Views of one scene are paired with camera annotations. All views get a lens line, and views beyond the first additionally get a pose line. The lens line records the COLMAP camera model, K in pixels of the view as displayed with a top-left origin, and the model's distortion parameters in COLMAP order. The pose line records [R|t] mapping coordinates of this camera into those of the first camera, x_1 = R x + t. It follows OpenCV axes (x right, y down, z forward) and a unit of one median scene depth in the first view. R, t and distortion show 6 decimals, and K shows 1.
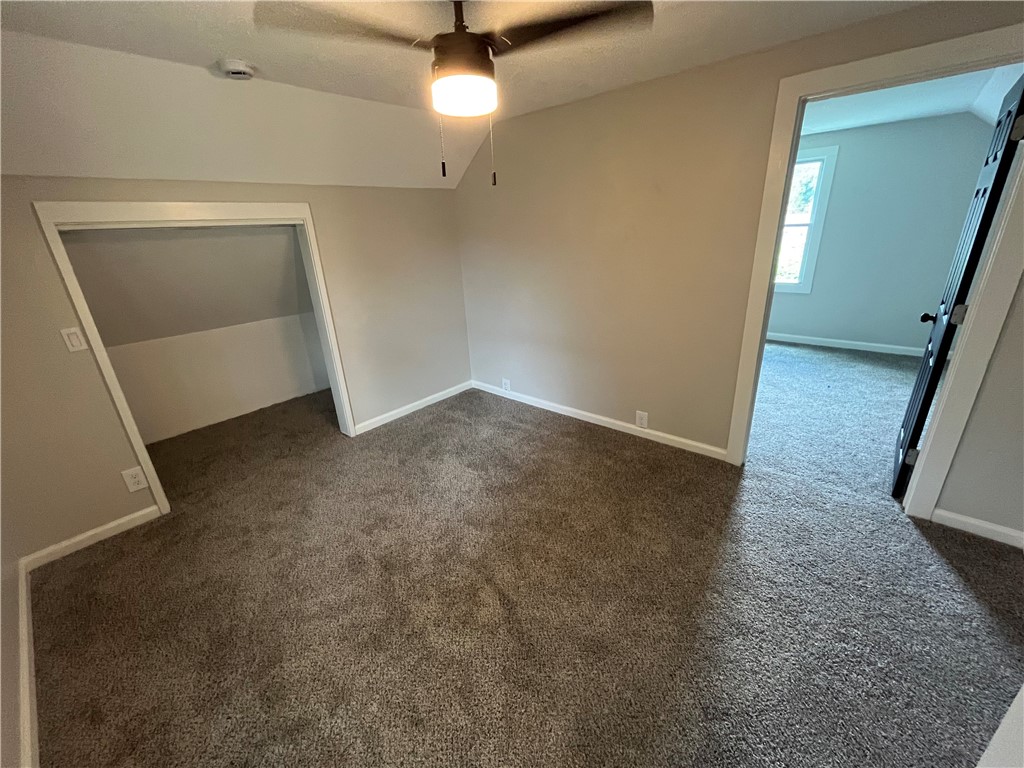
lens RADIAL K [[416.4, 0, 516.2], [0, 416.4, 382.0], [0, 0, 1]] dist [-0.008892, 0.000423]
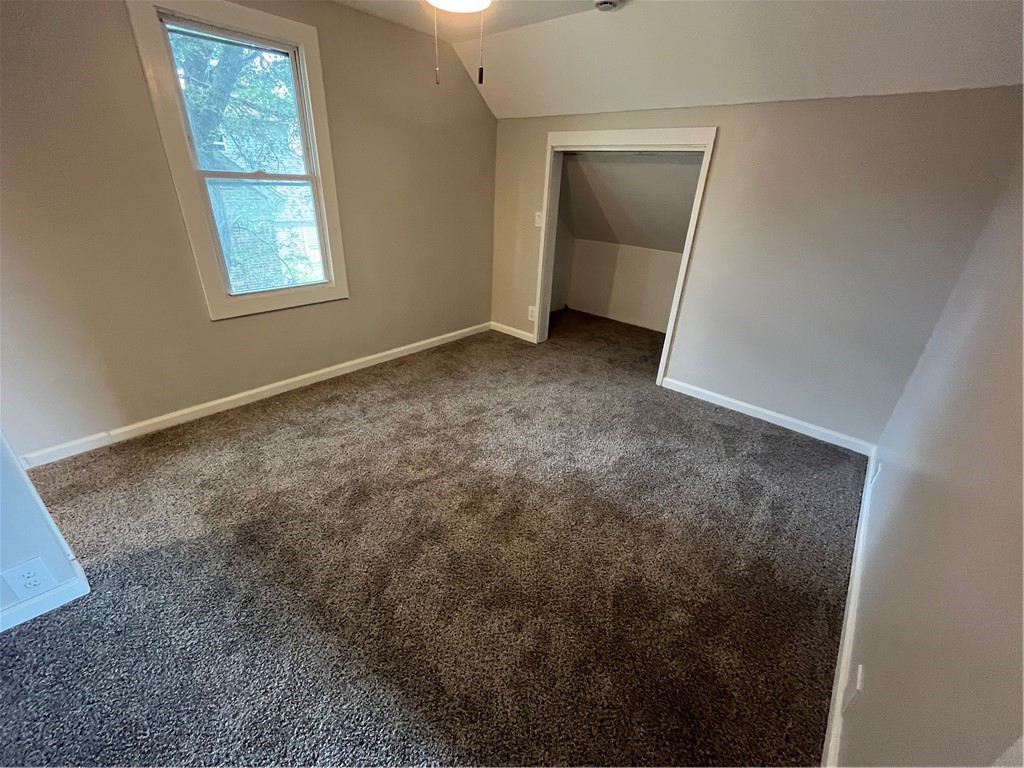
lens RADIAL K [[416.4, 0, 513.9], [0, 416.4, 385.6], [0, 0, 1]] dist [-0.008892, 0.000423]
pose [[-0.005926, 0.484899, -0.874550, 0.632756], [-0.388148, 0.804879, 0.448900, -0.237079], [0.921578, 0.342115, 0.183442, 0.692007]]
